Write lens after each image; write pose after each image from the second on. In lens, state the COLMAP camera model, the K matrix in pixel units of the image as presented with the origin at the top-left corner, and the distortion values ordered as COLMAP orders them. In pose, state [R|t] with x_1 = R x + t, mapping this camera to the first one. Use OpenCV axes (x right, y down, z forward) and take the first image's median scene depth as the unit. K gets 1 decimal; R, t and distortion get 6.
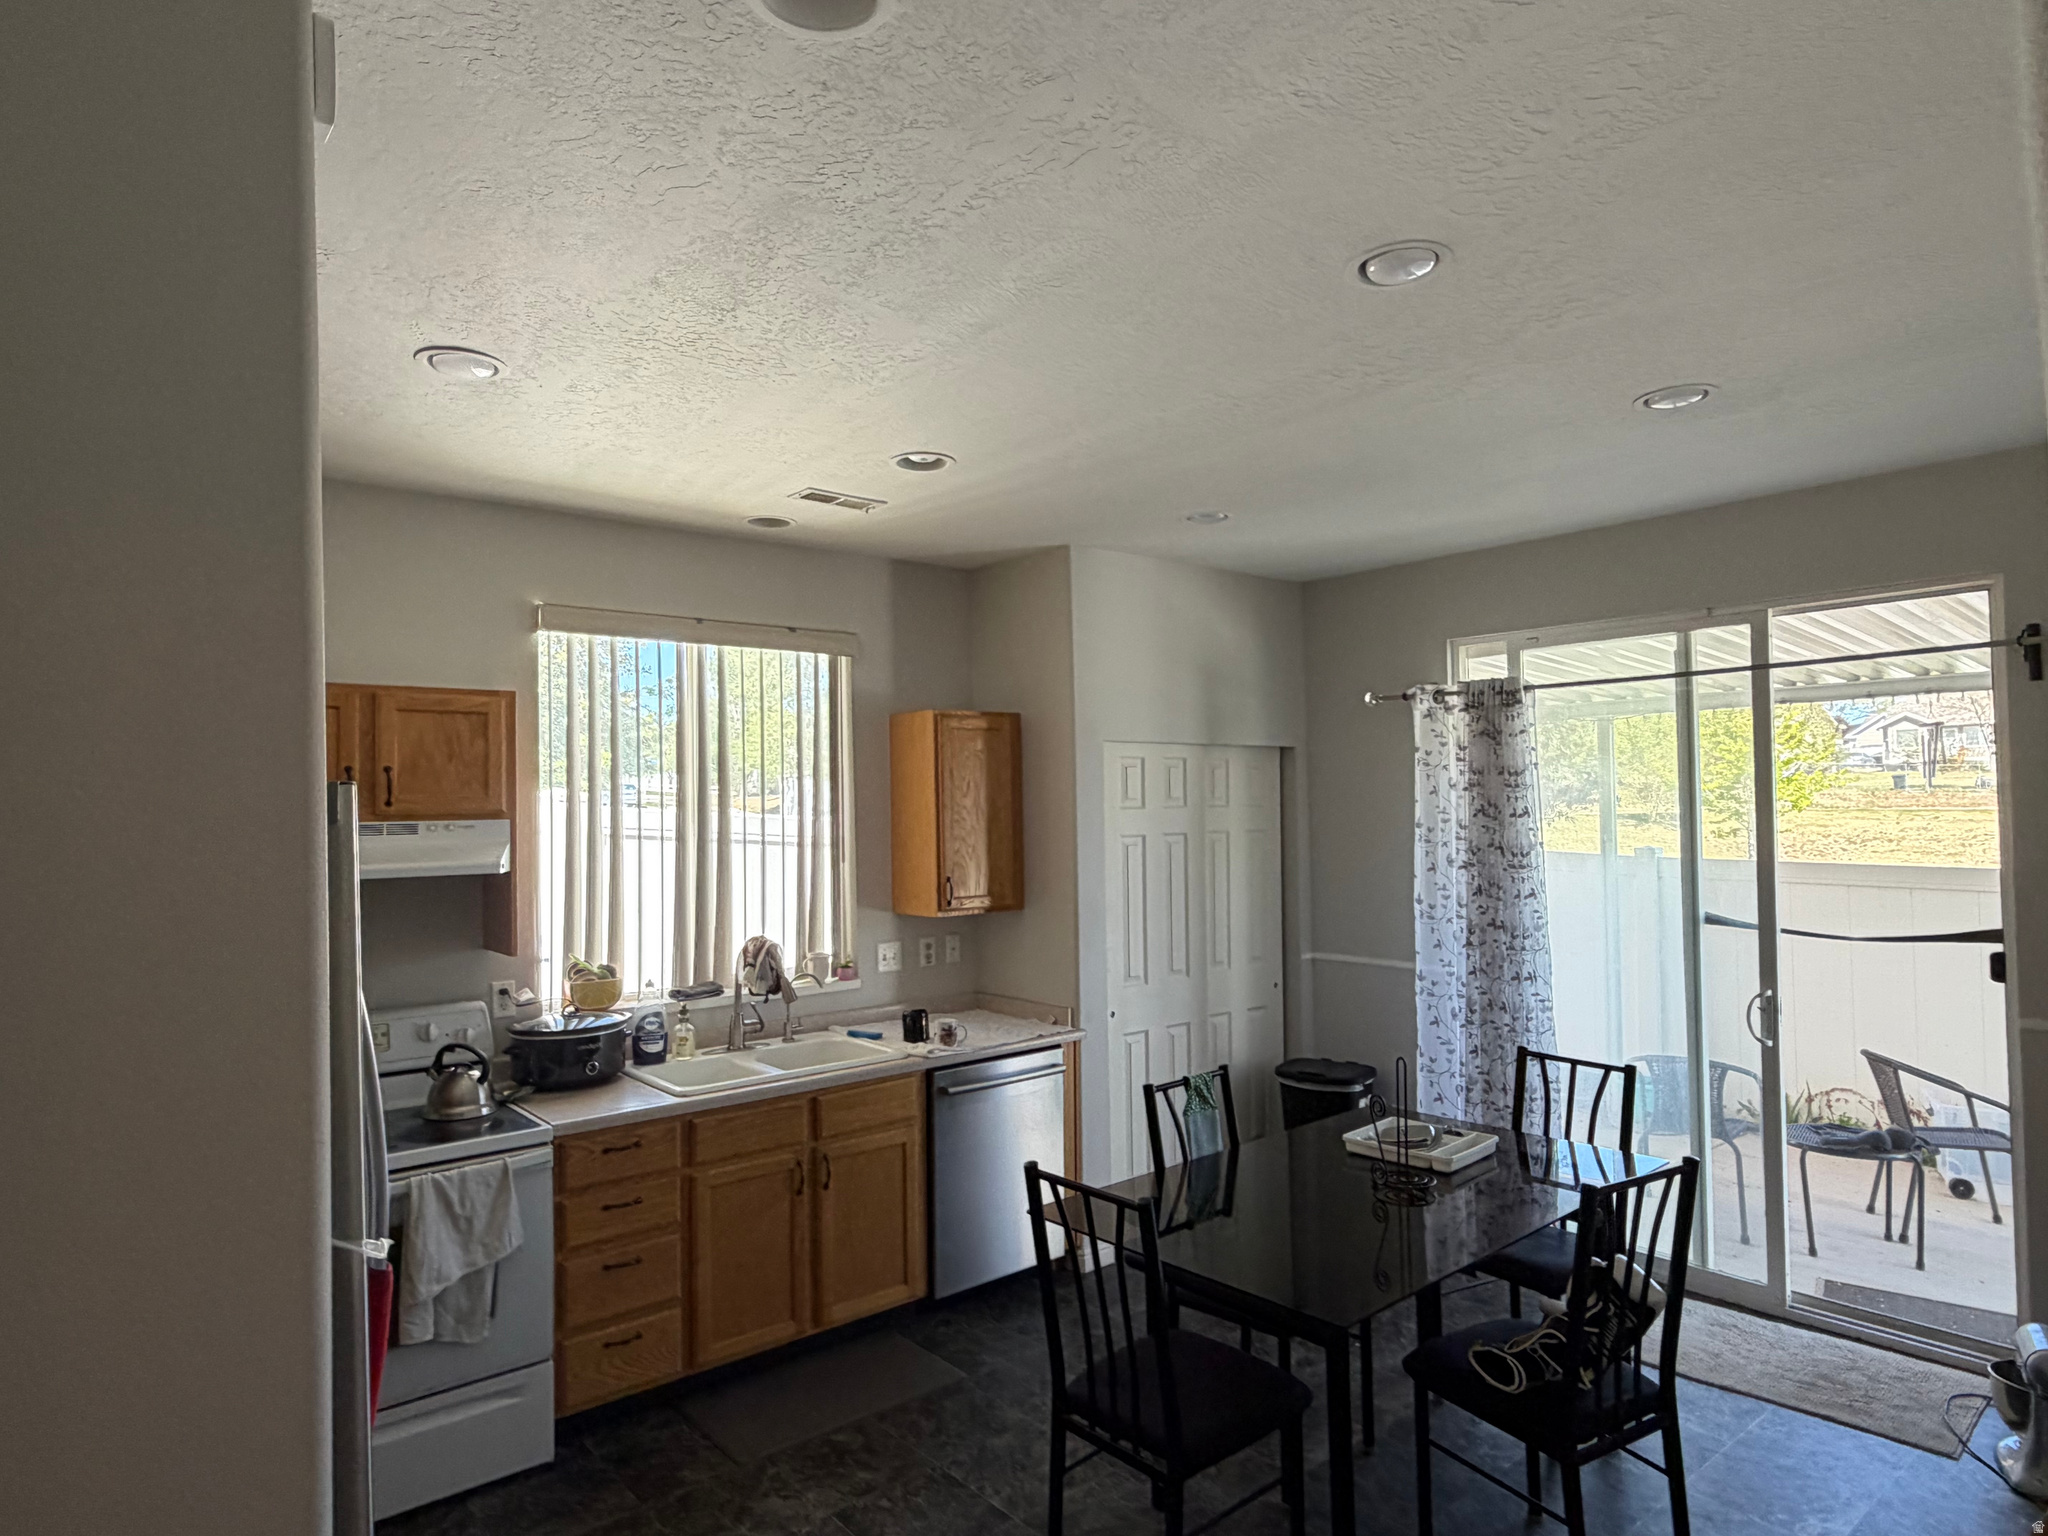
lens RADIAL K [[1211.3, 0, 1024.0], [0, 1211.3, 768.0], [0, 0, 1]] dist [-0.012117, 0.001824]
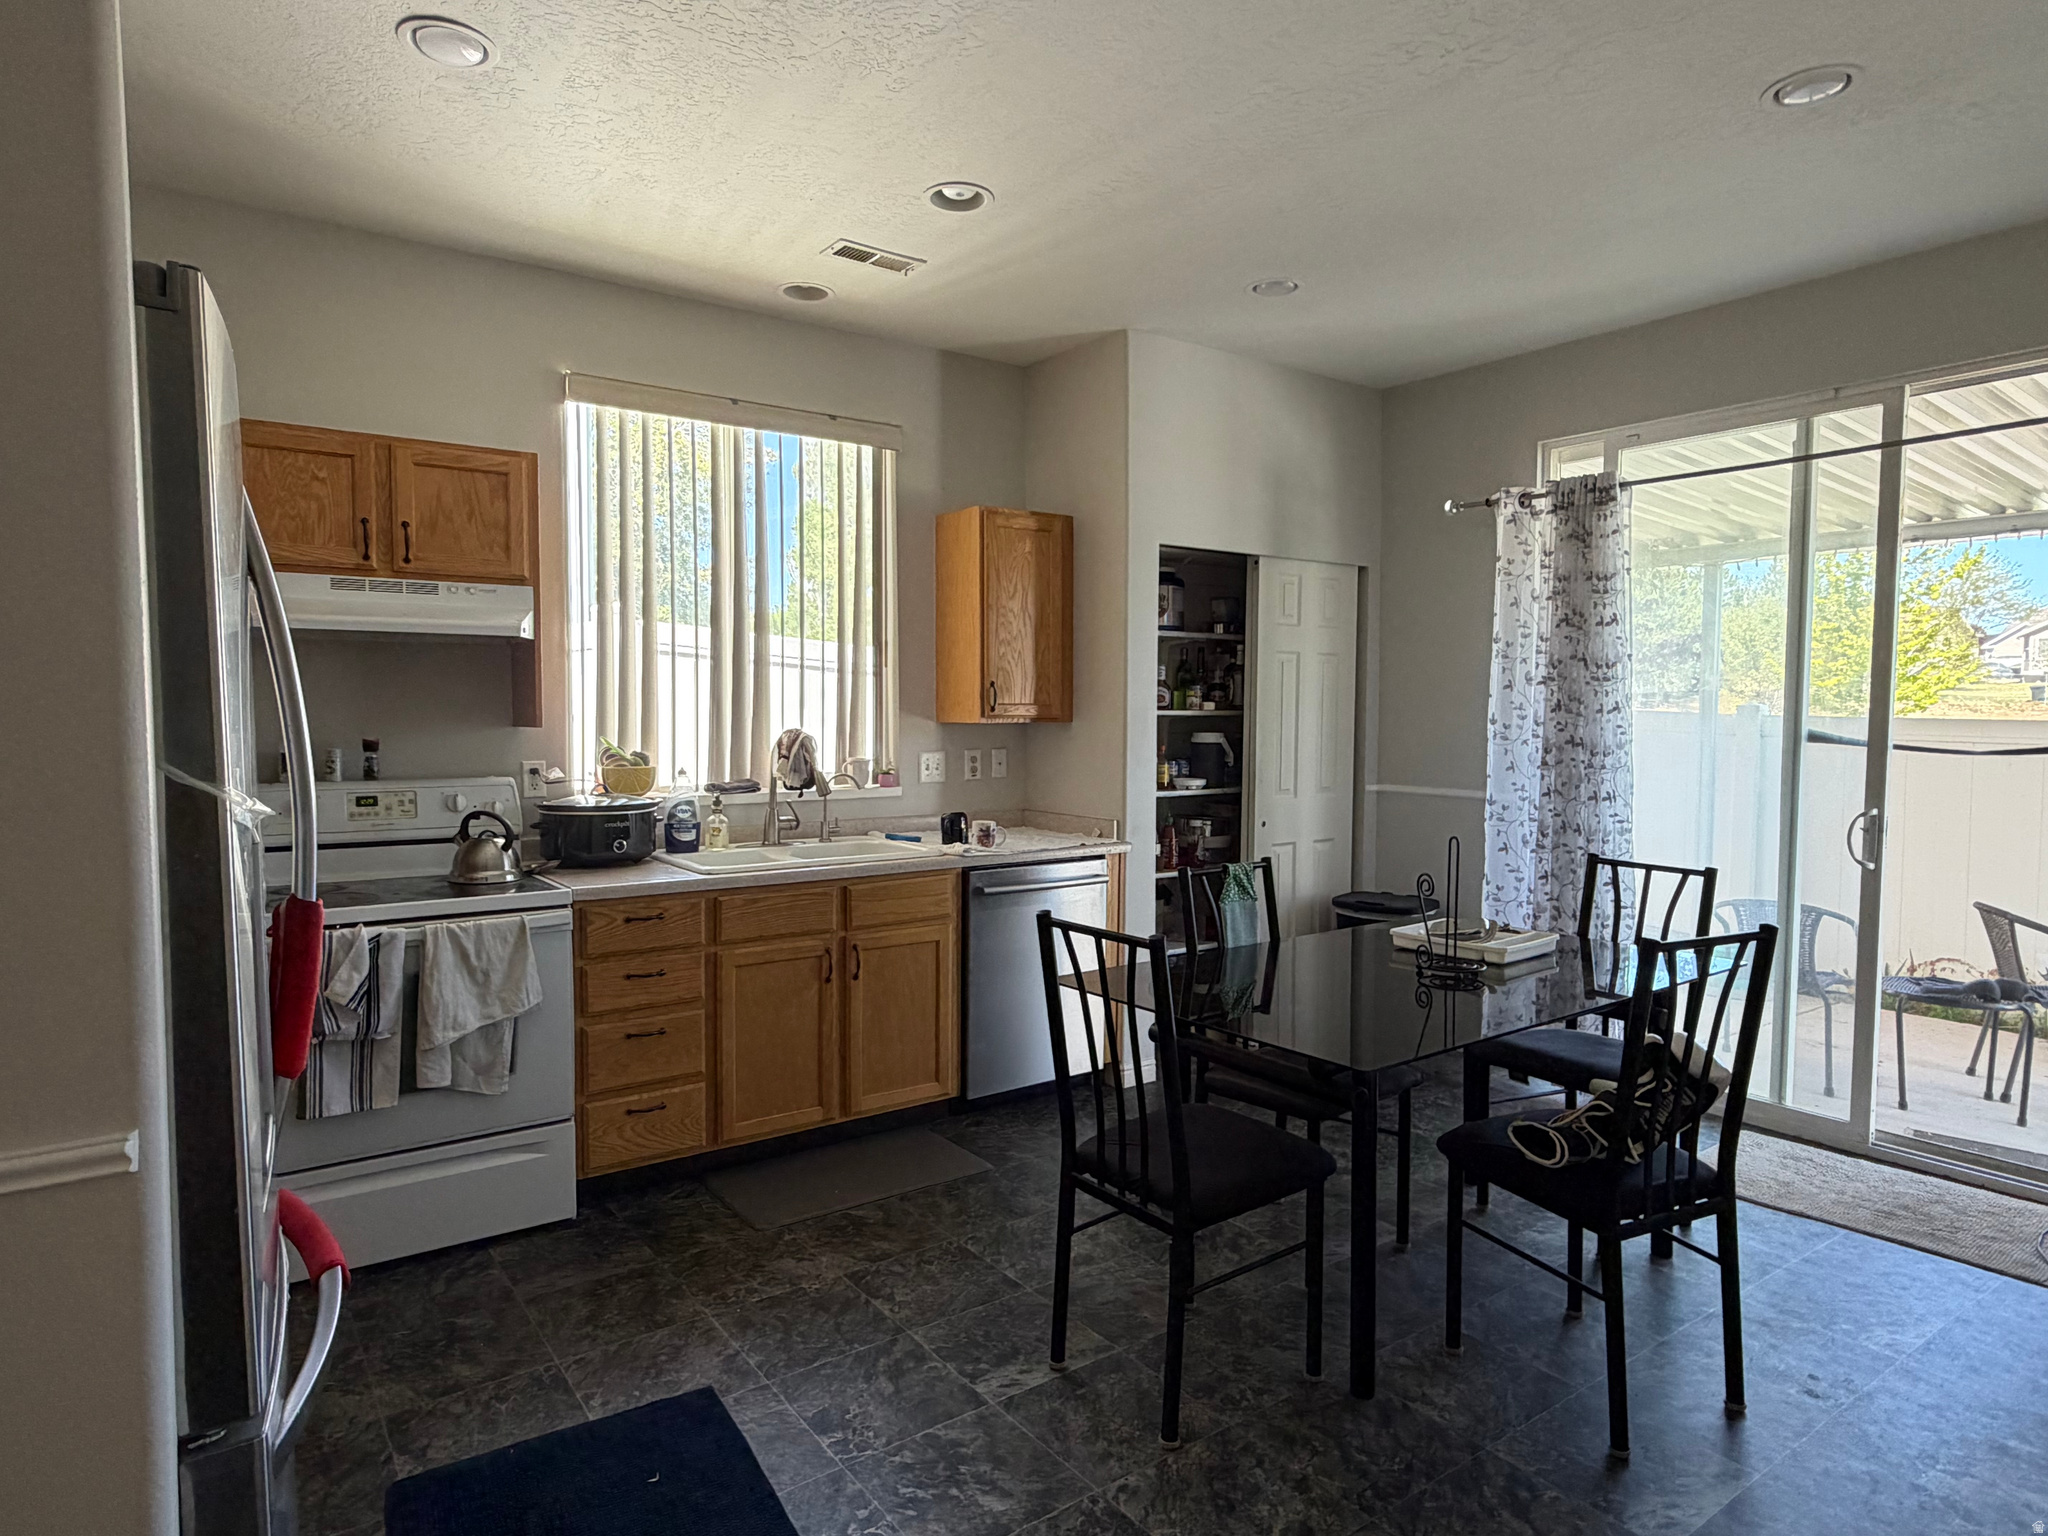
lens RADIAL K [[1212.6, 0, 1024.0], [0, 1212.6, 768.0], [0, 0, 1]] dist [-0.009883, 0.000815]
pose [[0.997344, 0.024063, -0.068749, 0.034770], [-0.018330, 0.996395, 0.082837, 0.089781], [0.070494, -0.081356, 0.994189, 0.043622]]
